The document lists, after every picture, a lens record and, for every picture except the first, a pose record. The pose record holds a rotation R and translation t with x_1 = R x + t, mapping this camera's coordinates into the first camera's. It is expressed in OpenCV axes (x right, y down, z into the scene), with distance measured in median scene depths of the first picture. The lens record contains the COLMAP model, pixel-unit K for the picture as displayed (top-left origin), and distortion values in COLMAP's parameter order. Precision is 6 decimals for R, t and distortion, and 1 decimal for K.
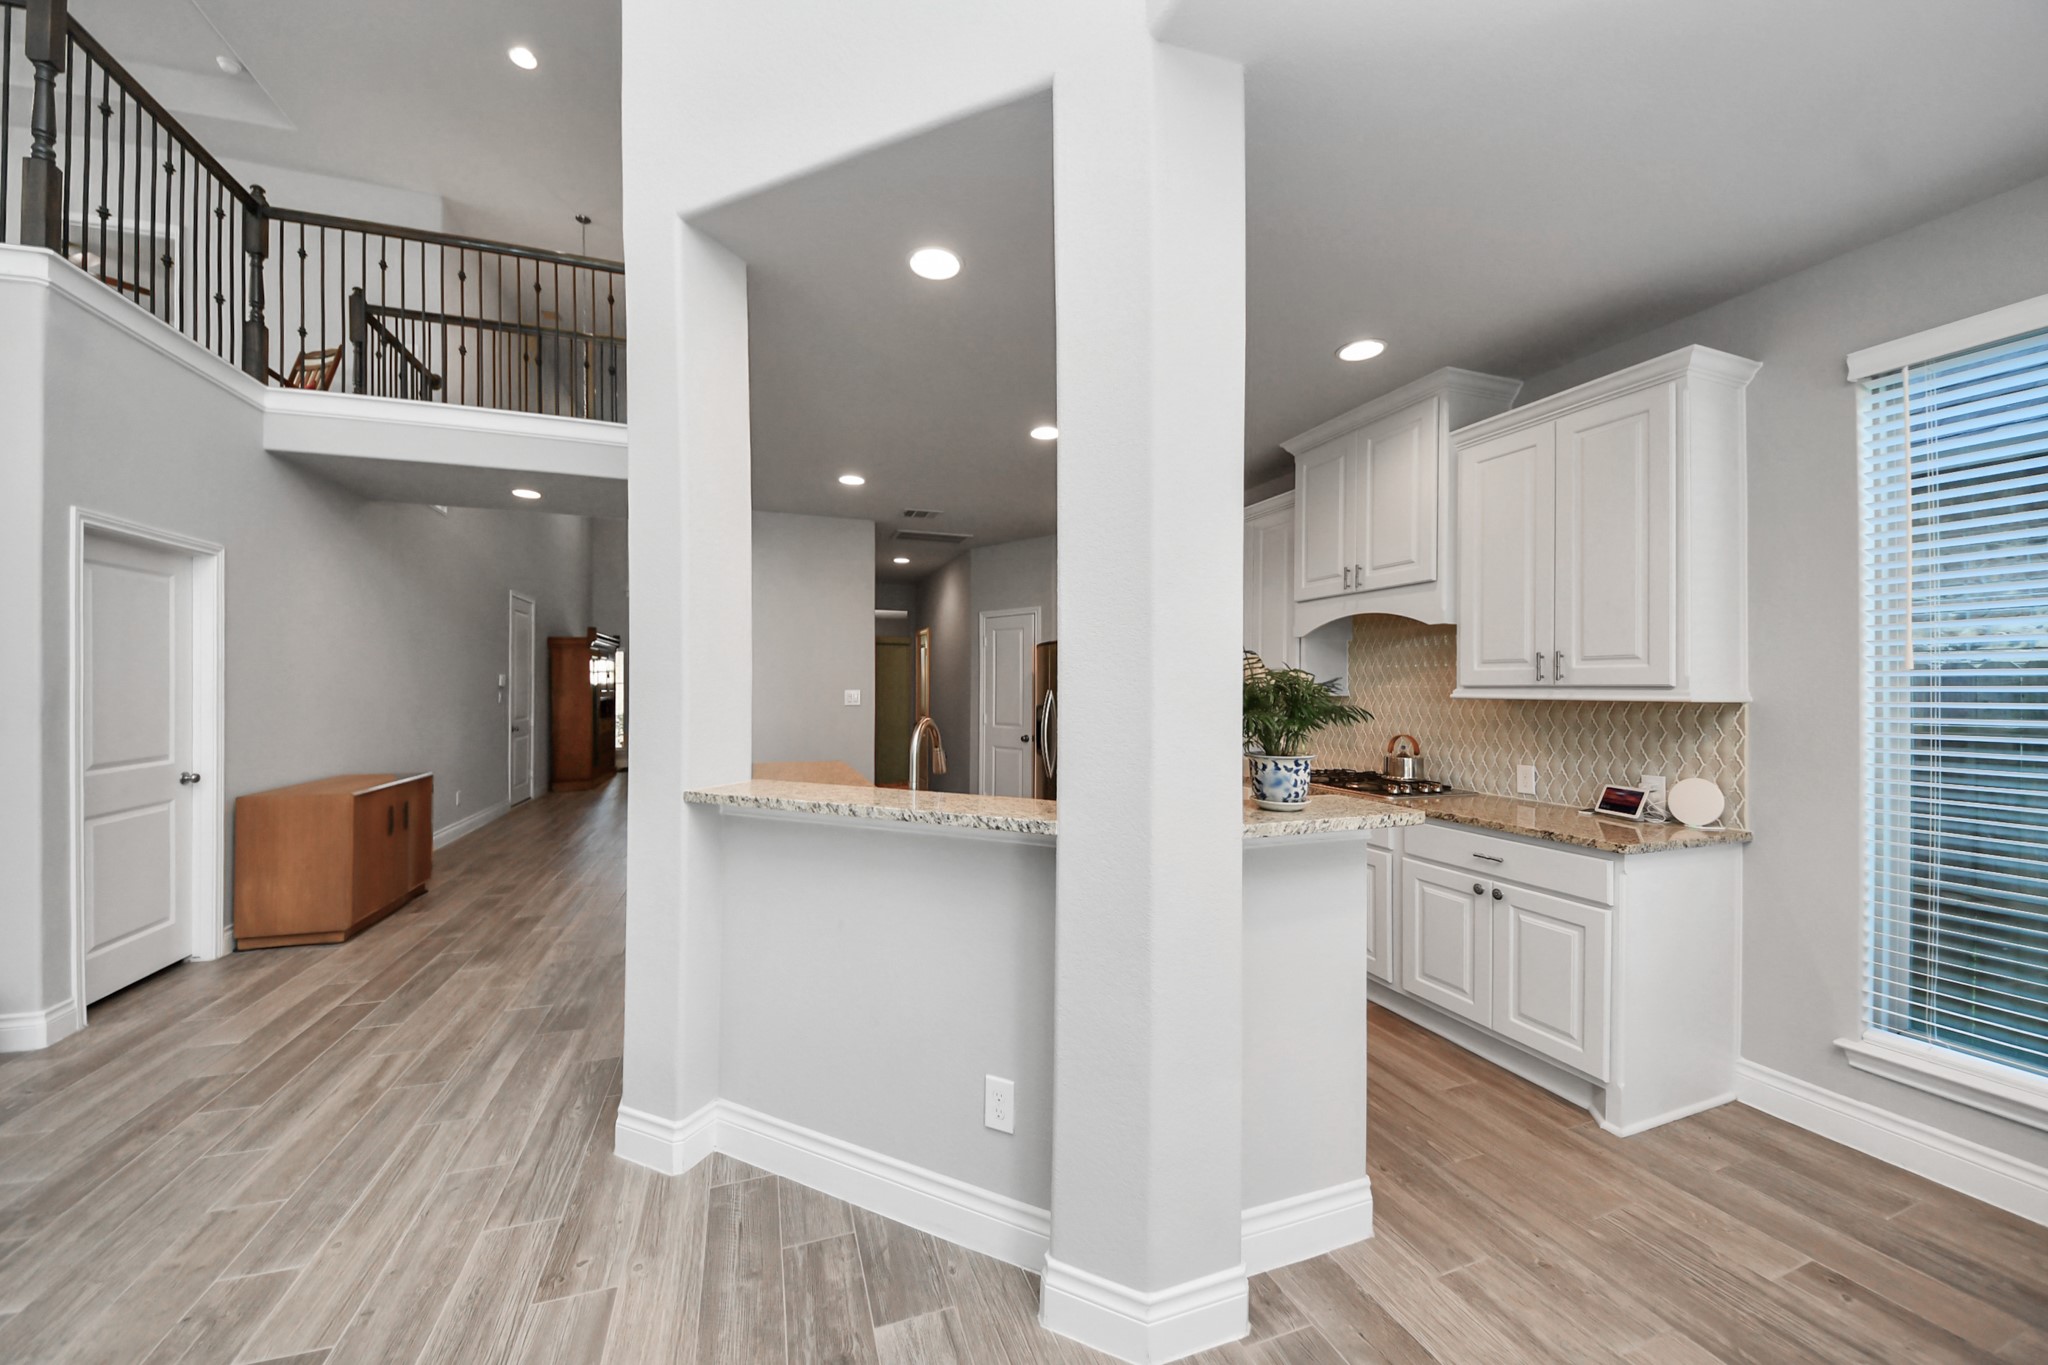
lens RADIAL K [[749.5, 0, 1024.0], [0, 749.5, 682.5], [0, 0, 1]] dist [-0.001456, -0.000273]
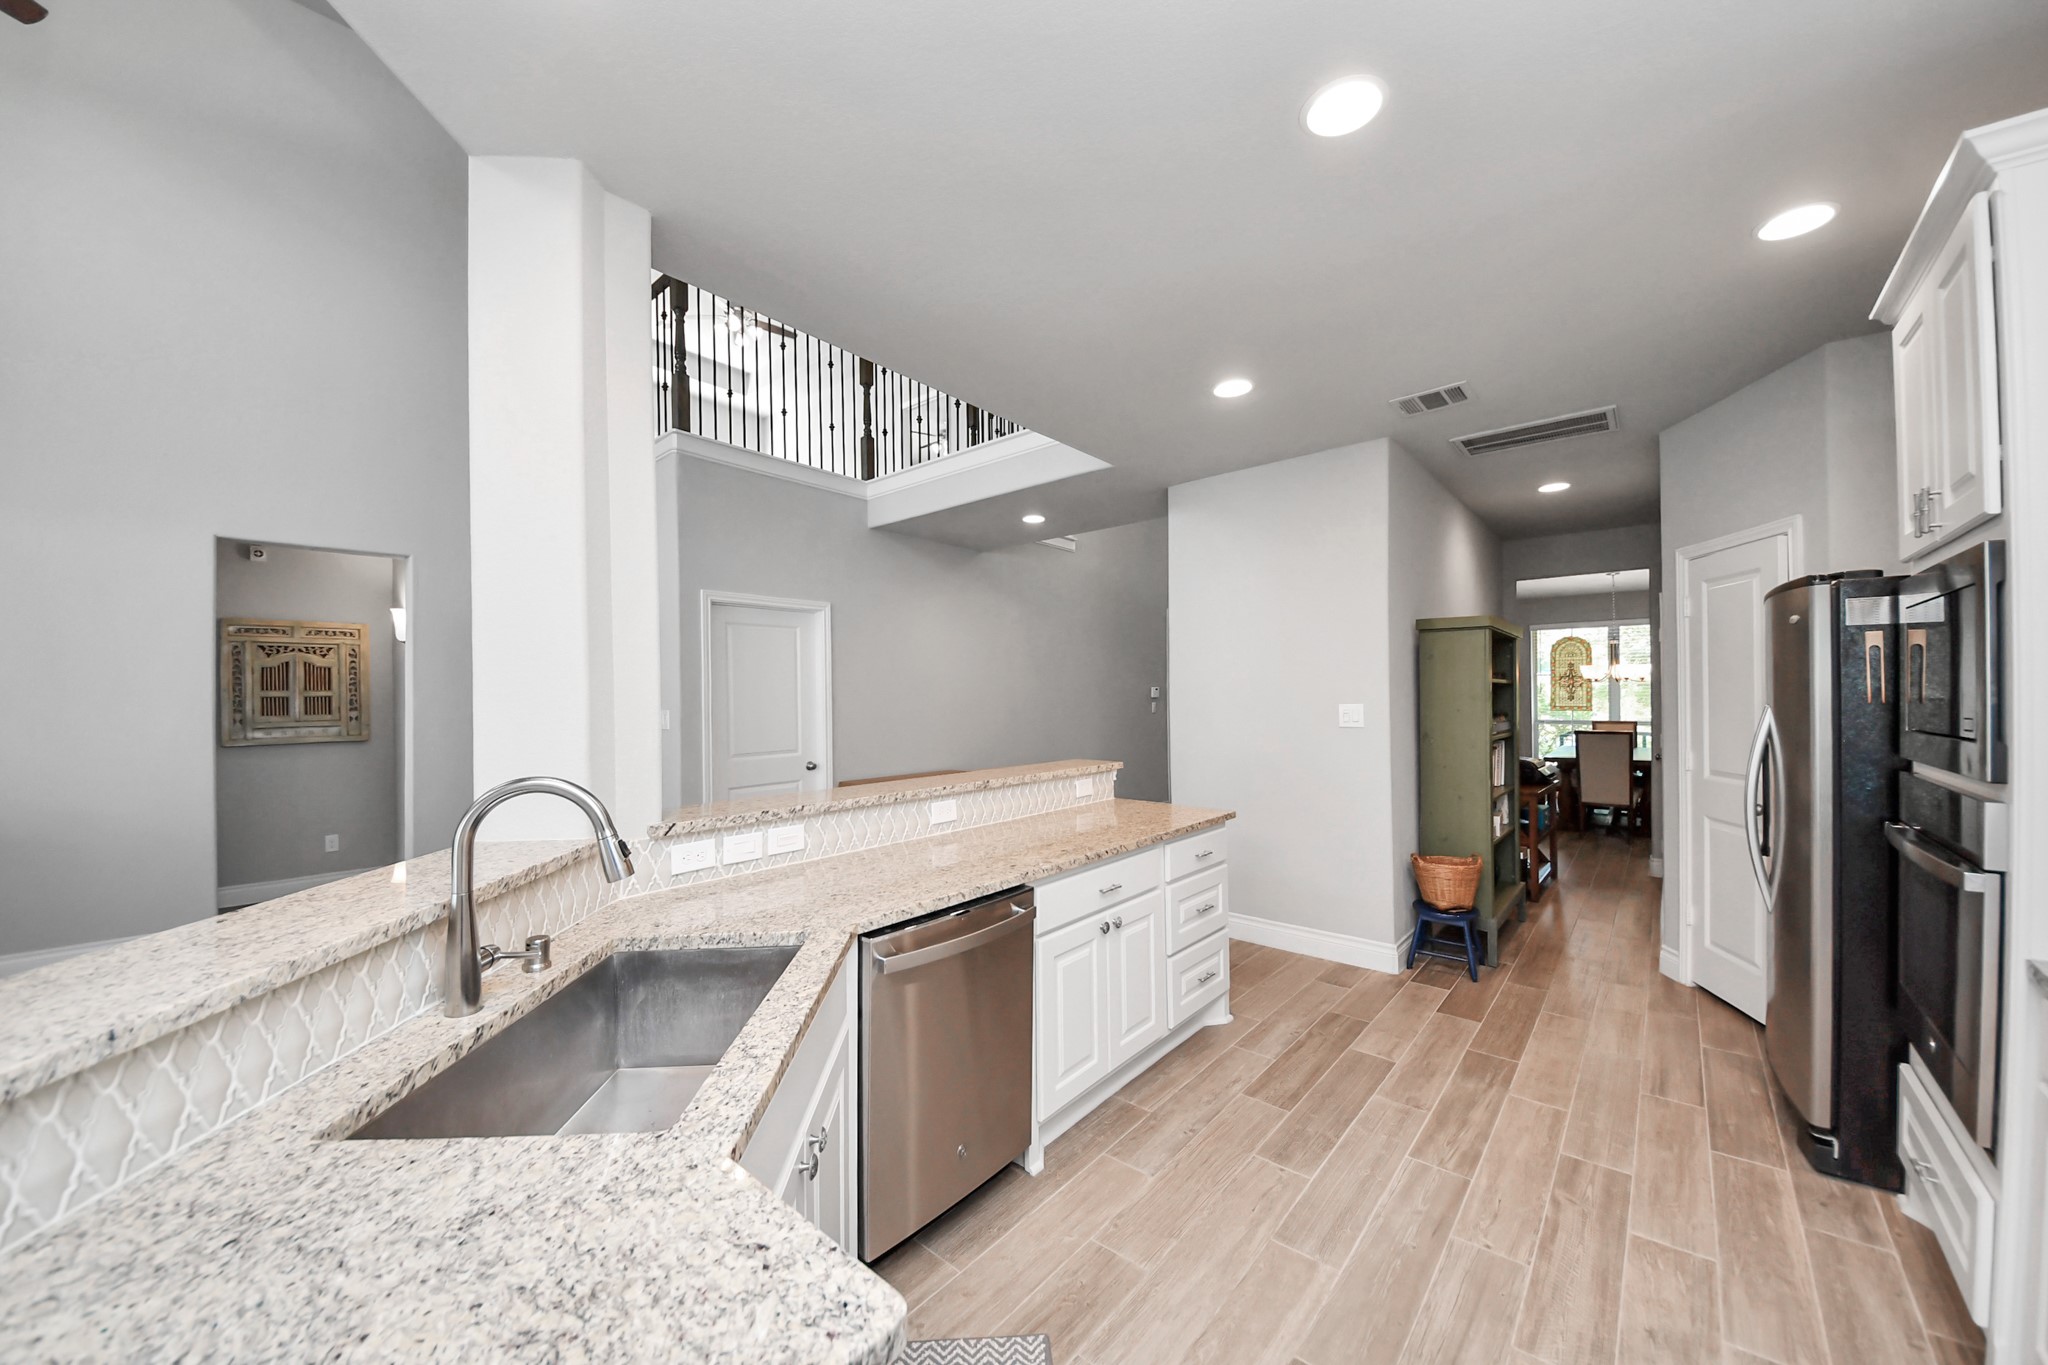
lens RADIAL K [[738.4, 0, 1018.4], [0, 738.4, 689.6], [0, 0, 1]] dist [-0.000333, 0.000245]
pose [[0.481052, -0.013393, -0.876590, 0.400308], [0.018957, 0.999808, -0.004873, -0.005754], [0.876487, -0.014273, 0.481214, 0.835906]]
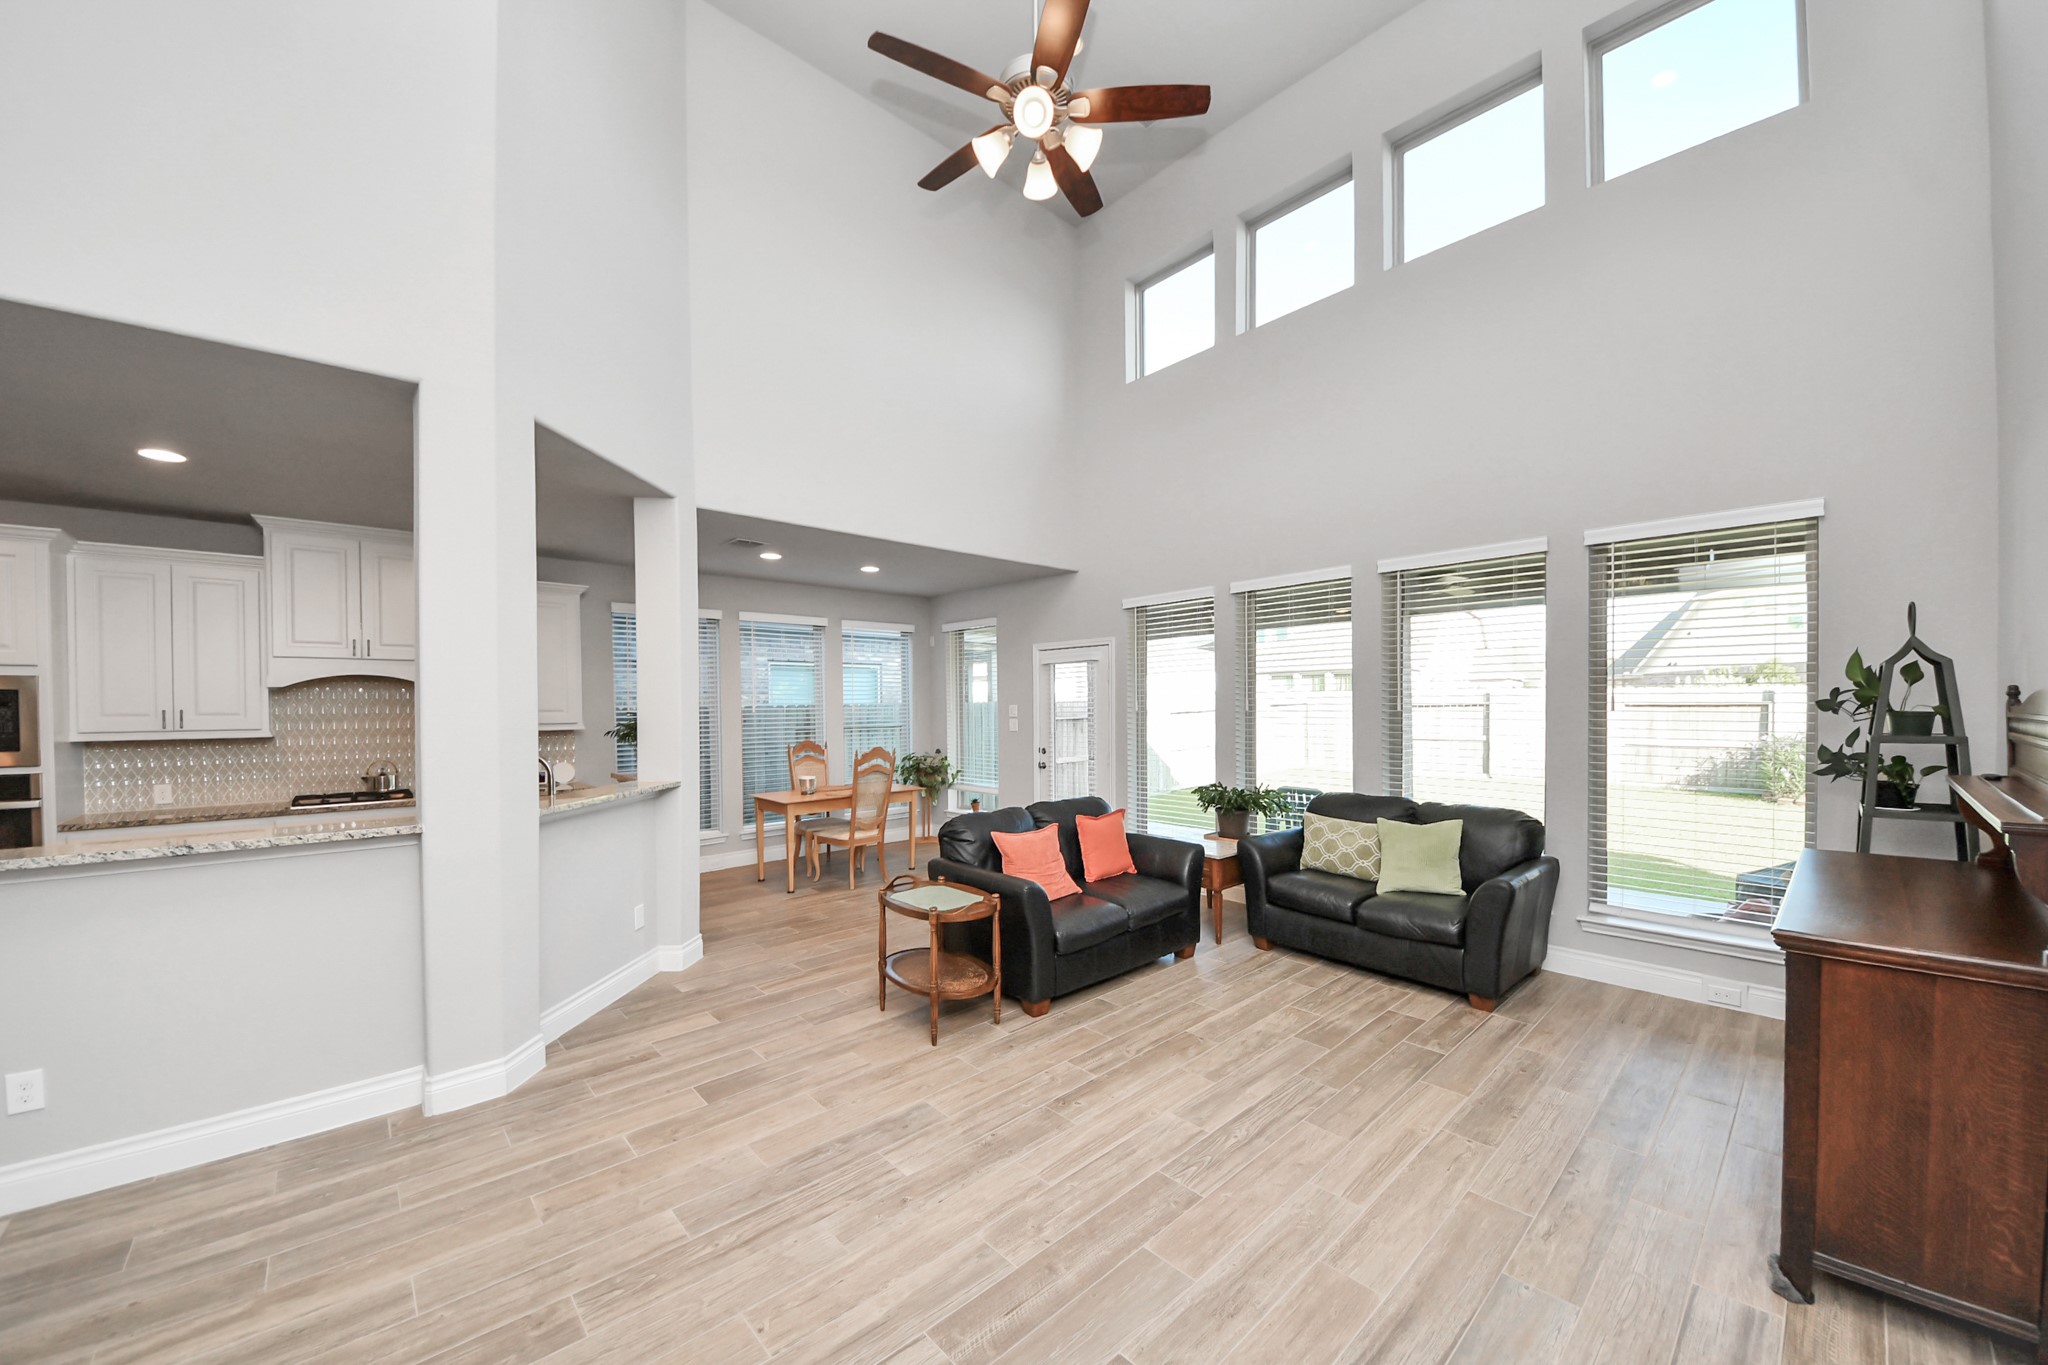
lens RADIAL K [[735.2, 0, 1019.2], [0, 735.2, 713.4], [0, 0, 1]] dist [0.000986, 0.000035]
pose [[-0.387642, -0.010761, 0.921747, -1.566546], [-0.004022, 0.999942, 0.009983, -0.044458], [-0.921801, 0.000163, -0.387662, 0.502234]]
